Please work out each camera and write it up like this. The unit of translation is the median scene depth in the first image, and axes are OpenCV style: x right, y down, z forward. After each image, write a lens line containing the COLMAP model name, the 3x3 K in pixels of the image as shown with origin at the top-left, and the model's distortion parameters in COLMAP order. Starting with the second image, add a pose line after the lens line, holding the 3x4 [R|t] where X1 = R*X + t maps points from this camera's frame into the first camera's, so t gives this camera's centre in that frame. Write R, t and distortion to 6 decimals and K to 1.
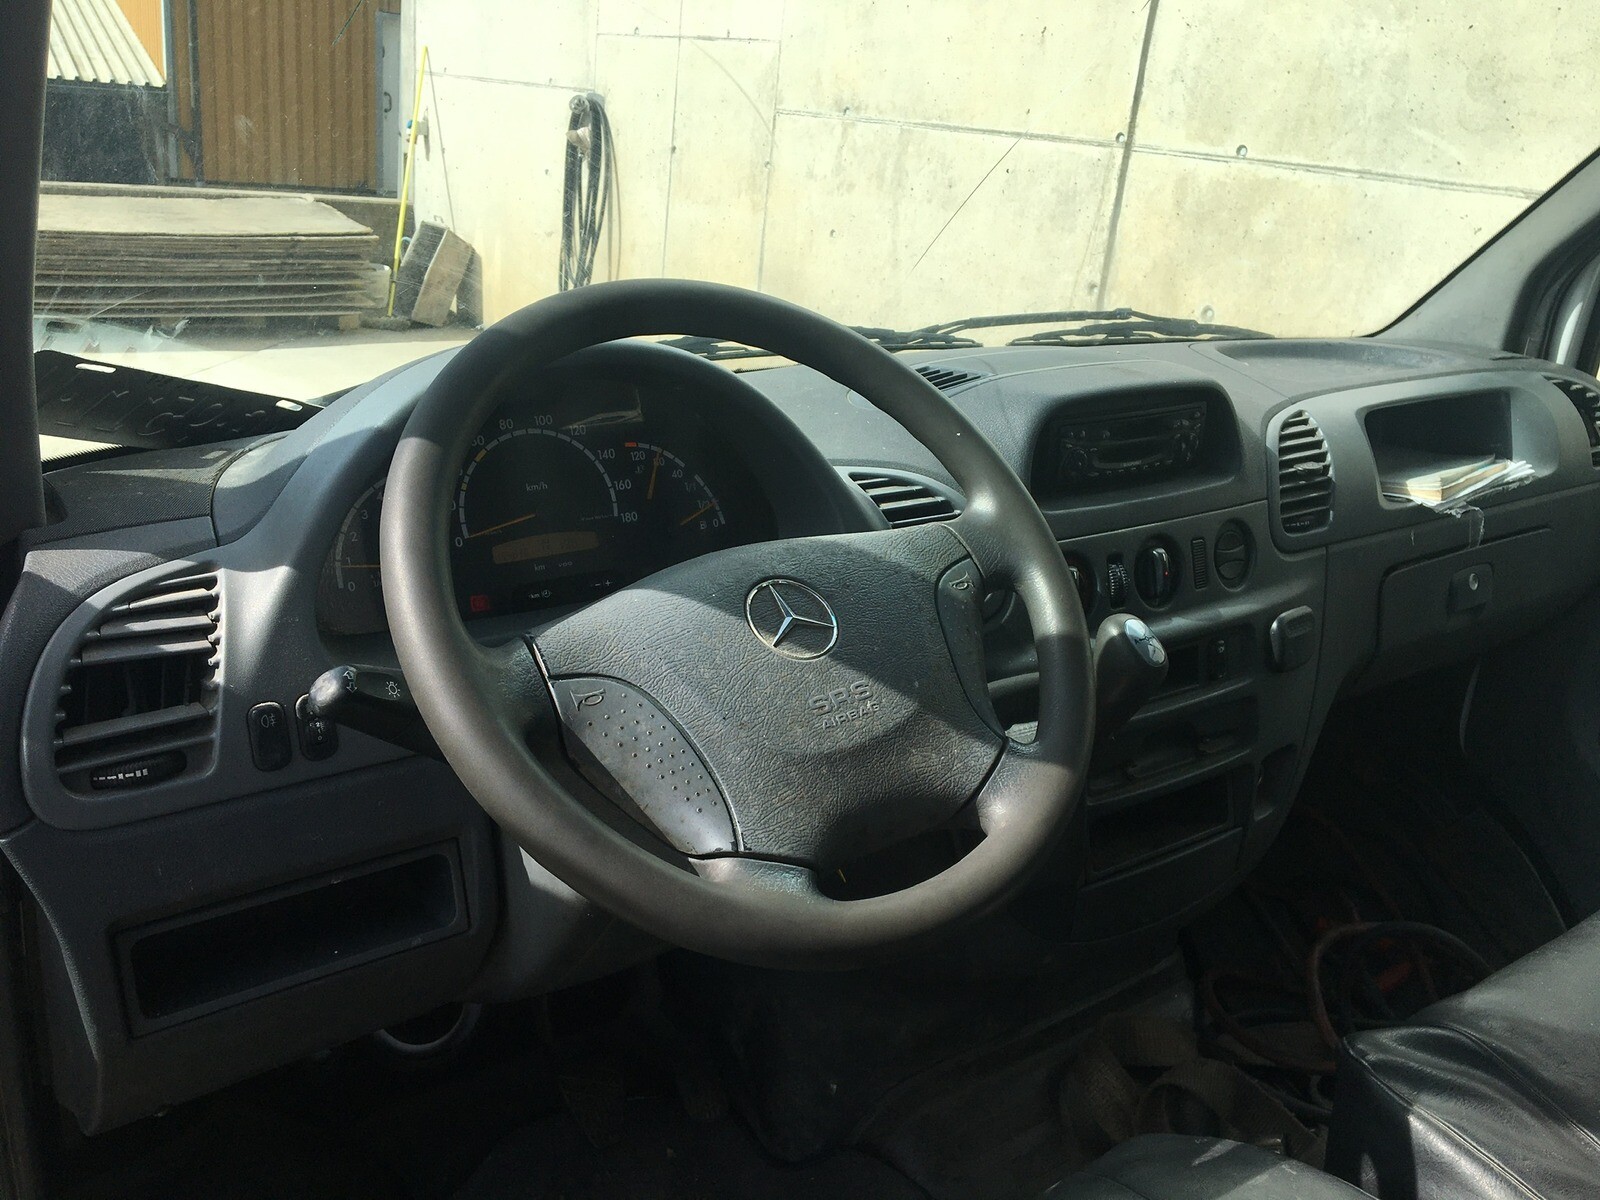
lens RADIAL K [[1351.3, 0, 806.3], [0, 1351.3, 600.0], [0, 0, 1]] dist [0.082649, -0.110542]
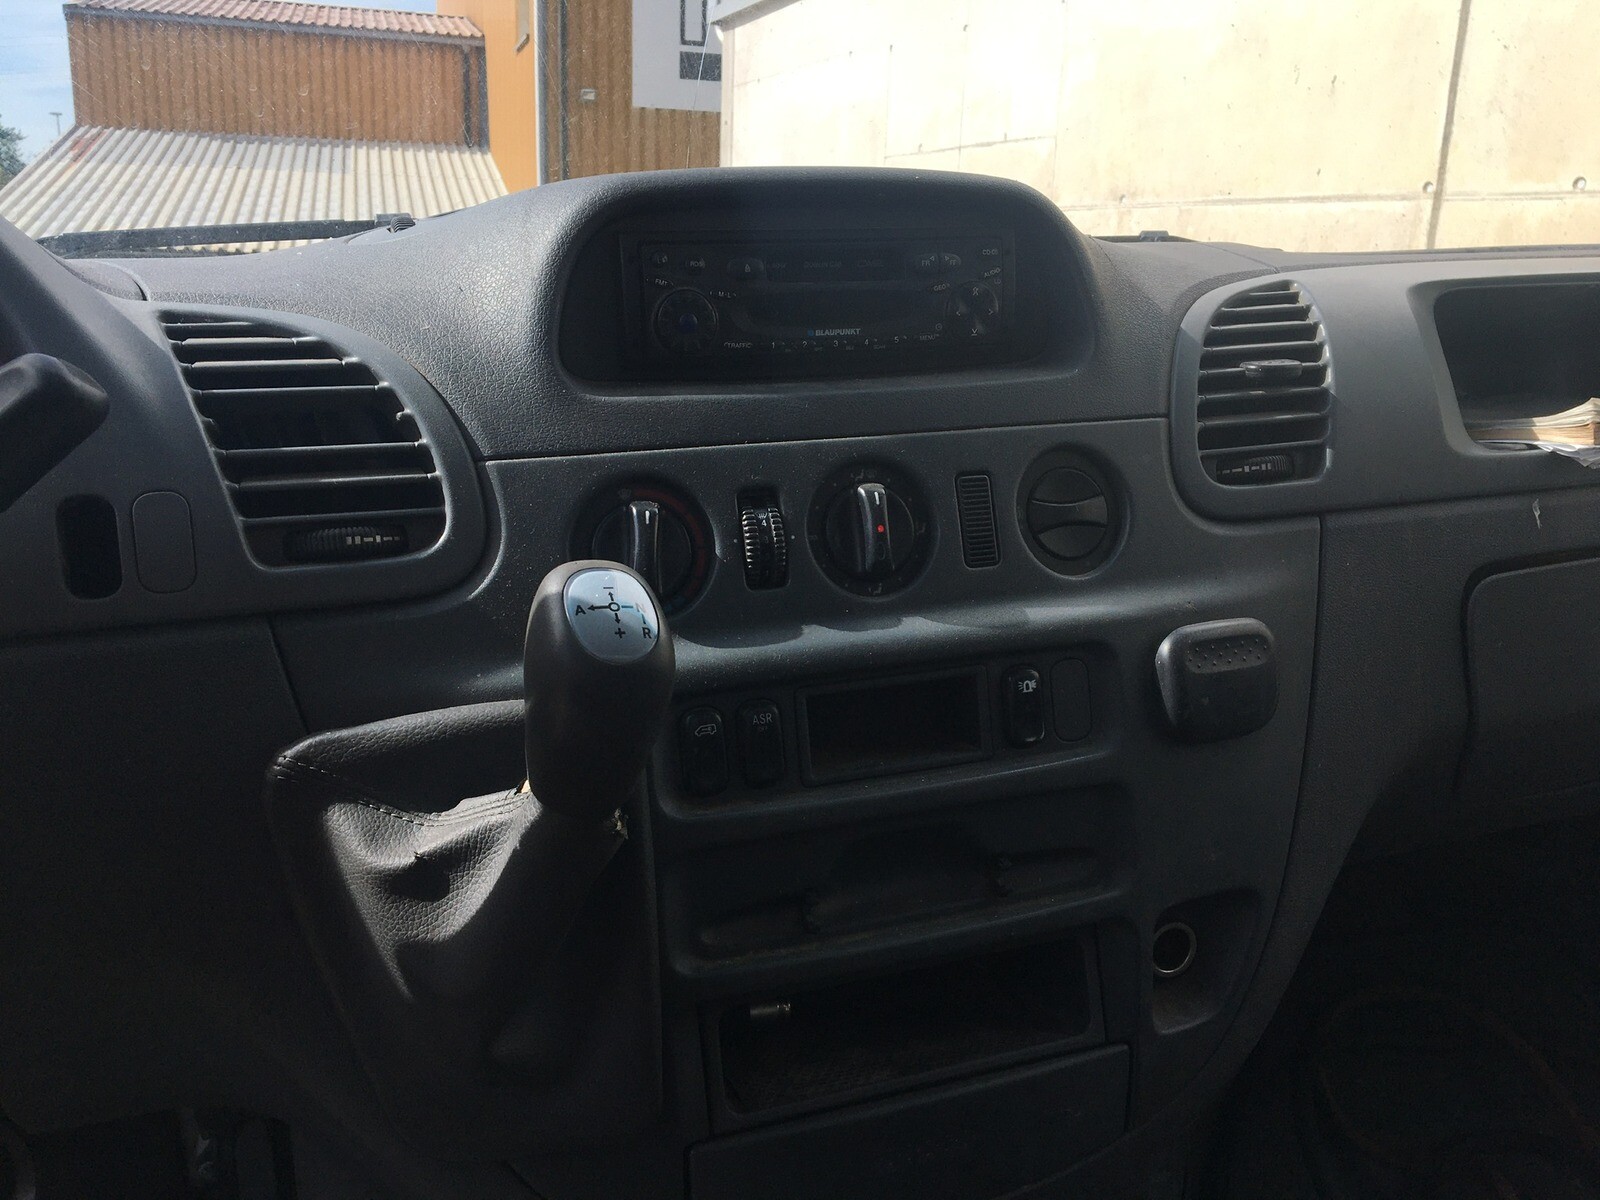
lens RADIAL K [[1351.3, 0, 806.9], [0, 1351.3, 604.1], [0, 0, 1]] dist [0.082649, -0.110542]
pose [[0.964601, -0.002588, -0.263700, 0.087681], [-0.024708, 0.994666, -0.100144, 0.014356], [0.262553, 0.103115, 0.959392, 0.117496]]
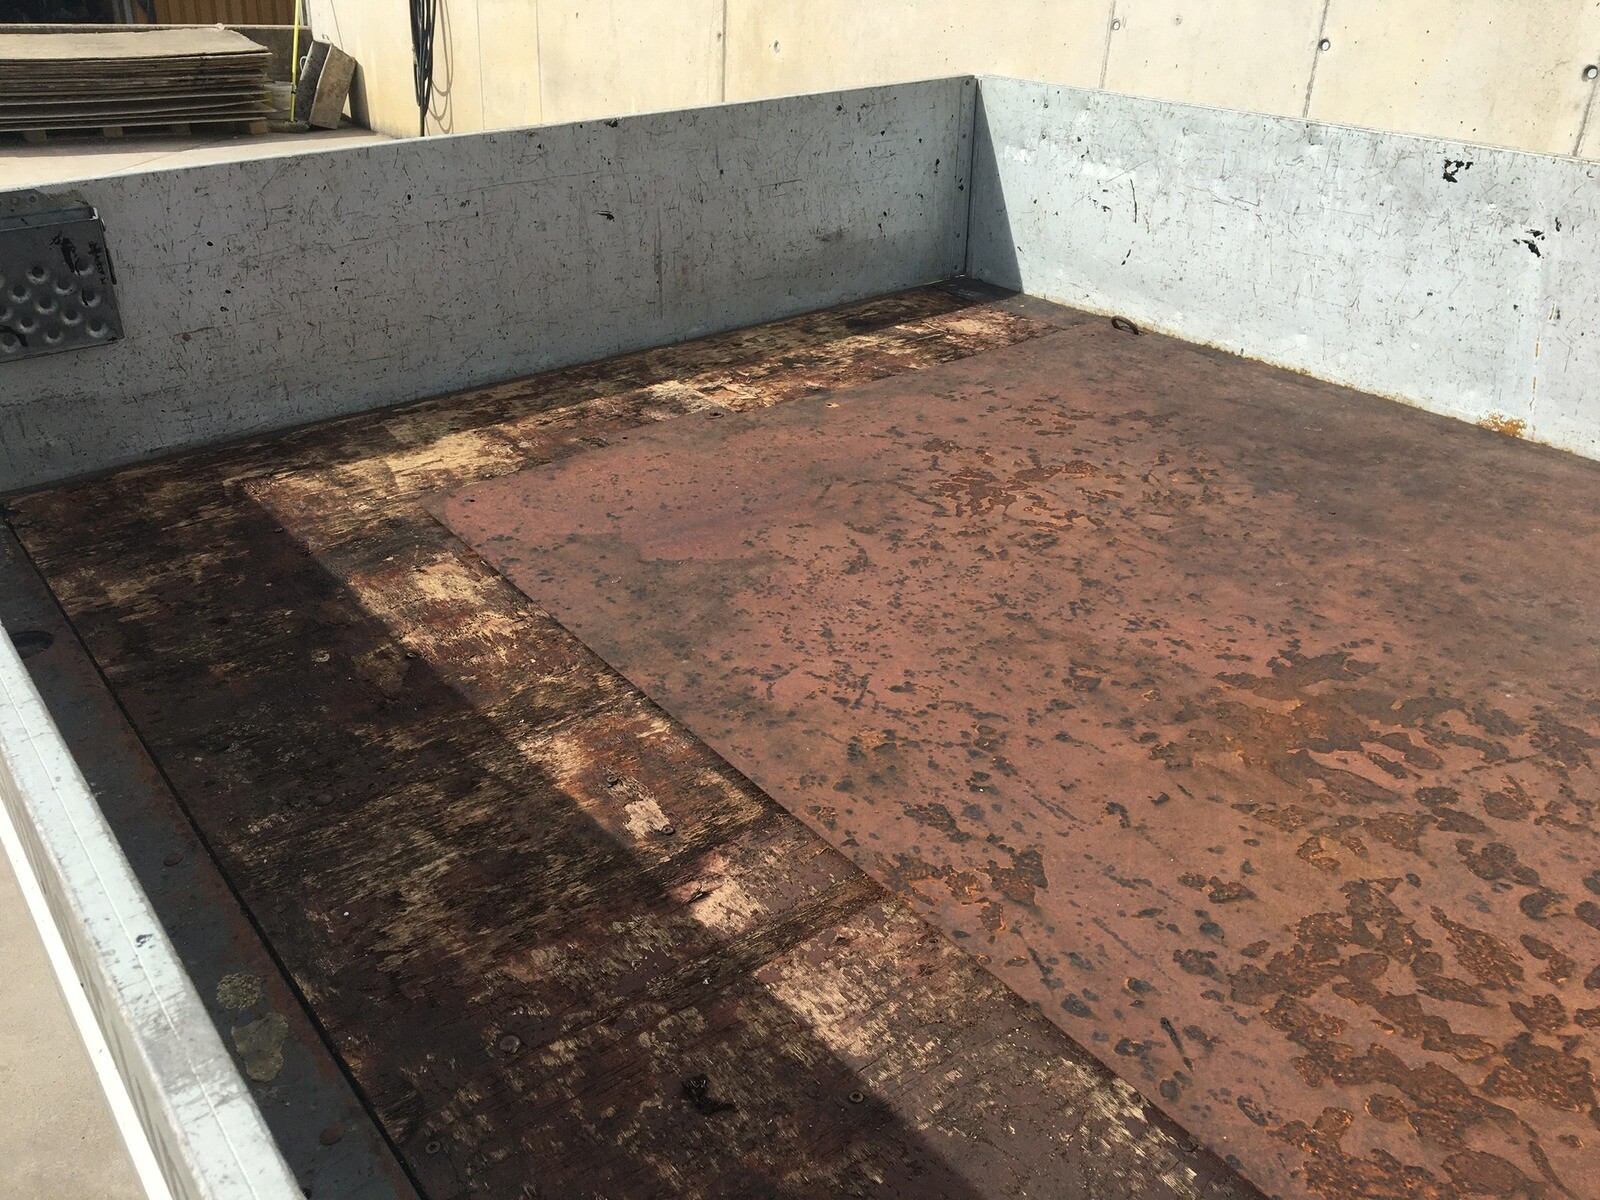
lens RADIAL K [[1351.3, 0, 799.8], [0, 1351.3, 599.9], [0, 0, 1]] dist [0.082649, -0.110542]
pose [[0.997744, -0.049715, -0.045106, 0.313582], [0.054388, 0.992543, 0.109086, 0.186537], [0.039346, -0.111293, 0.993008, -0.433953]]
